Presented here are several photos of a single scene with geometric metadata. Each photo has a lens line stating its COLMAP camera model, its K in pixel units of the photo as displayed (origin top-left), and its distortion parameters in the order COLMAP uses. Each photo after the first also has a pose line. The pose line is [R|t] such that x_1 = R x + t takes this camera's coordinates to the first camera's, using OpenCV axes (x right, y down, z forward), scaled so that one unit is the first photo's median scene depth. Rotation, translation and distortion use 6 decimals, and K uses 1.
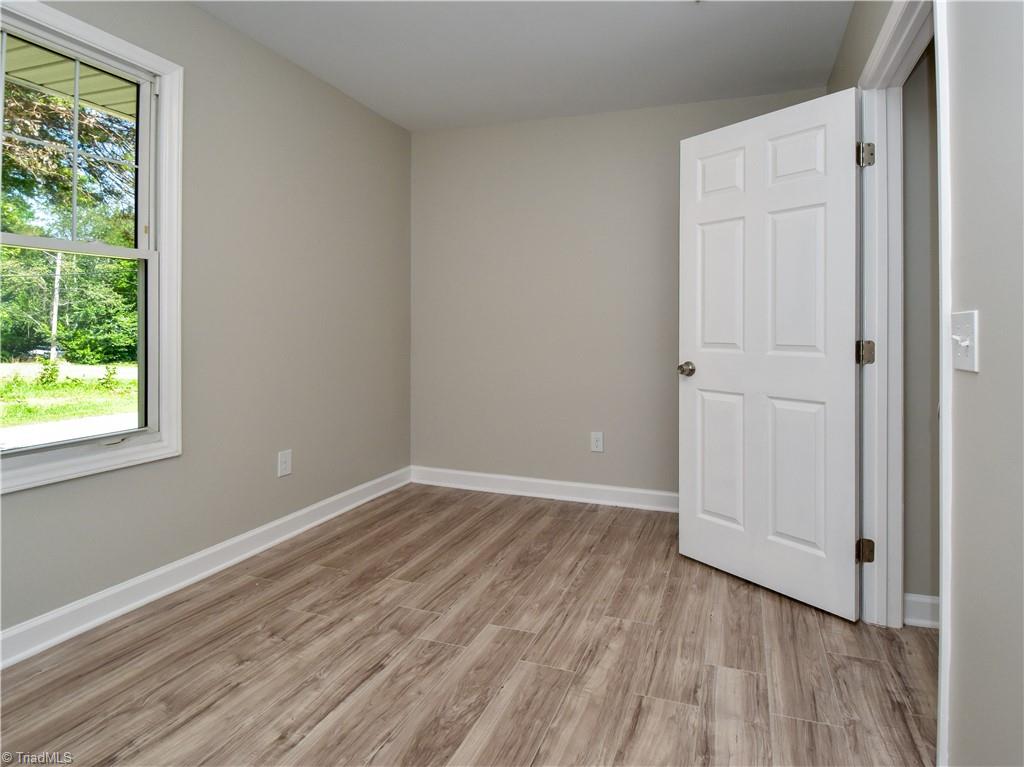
lens RADIAL K [[641.4, 0, 517.7], [0, 641.4, 389.0], [0, 0, 1]] dist [-0.003170, -0.011605]
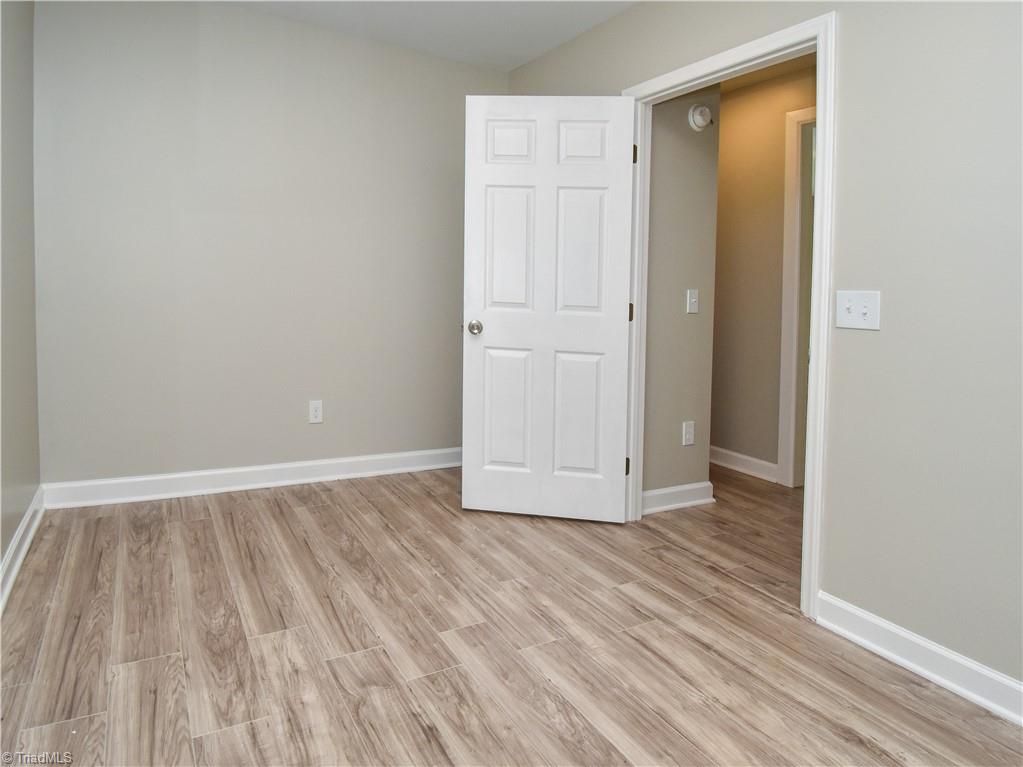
lens RADIAL K [[640.8, 0, 519.5], [0, 640.8, 377.1], [0, 0, 1]] dist [-0.003170, -0.011605]
pose [[0.636986, -0.087651, 0.765876, -0.532508], [0.039862, 0.995931, 0.080827, -0.036249], [-0.769844, -0.020956, 0.637887, 0.331050]]
